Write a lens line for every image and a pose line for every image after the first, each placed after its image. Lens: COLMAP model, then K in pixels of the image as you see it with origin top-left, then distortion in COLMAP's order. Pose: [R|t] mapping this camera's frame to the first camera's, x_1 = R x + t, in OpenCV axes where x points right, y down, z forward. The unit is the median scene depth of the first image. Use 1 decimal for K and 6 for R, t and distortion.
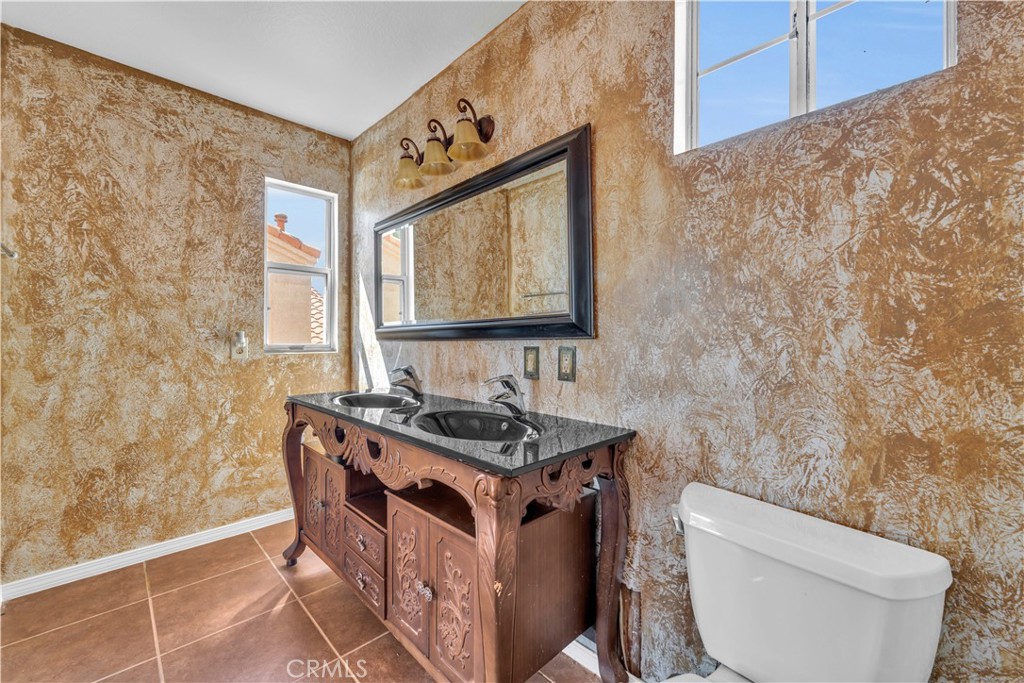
lens RADIAL K [[408.4, 0, 510.4], [0, 408.4, 335.2], [0, 0, 1]] dist [0.005725, -0.001175]
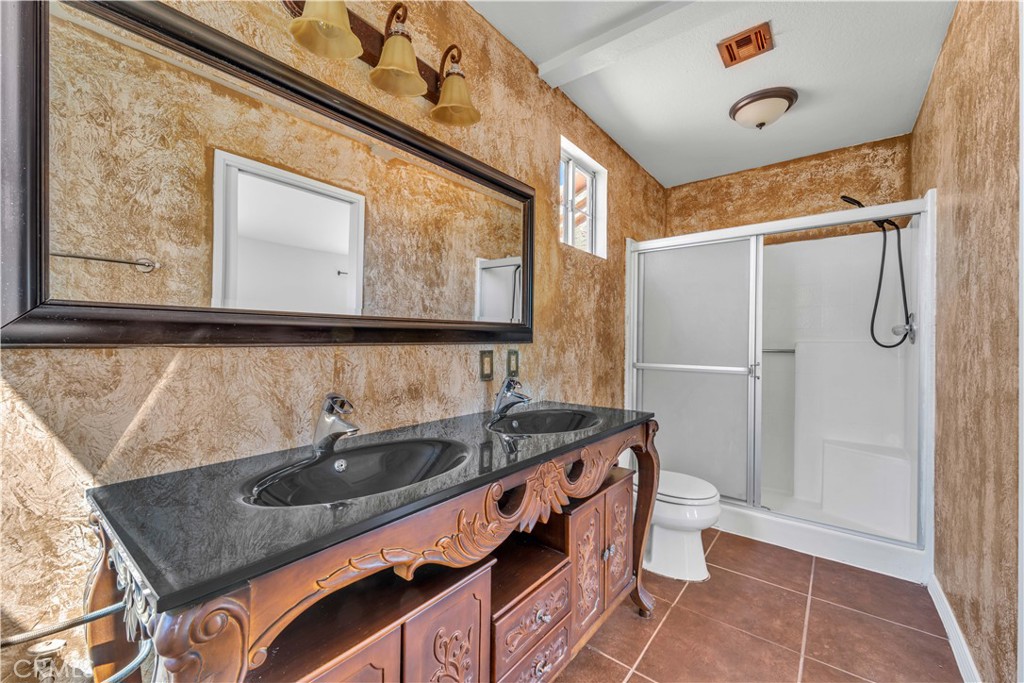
lens RADIAL K [[408.4, 0, 511.1], [0, 408.4, 346.9], [0, 0, 1]] dist [0.005725, -0.001175]
pose [[-0.124352, -0.002994, 0.992234, -1.023160], [-0.005817, 0.999980, 0.002288, 0.015998], [-0.992221, -0.005487, -0.124367, 1.080797]]
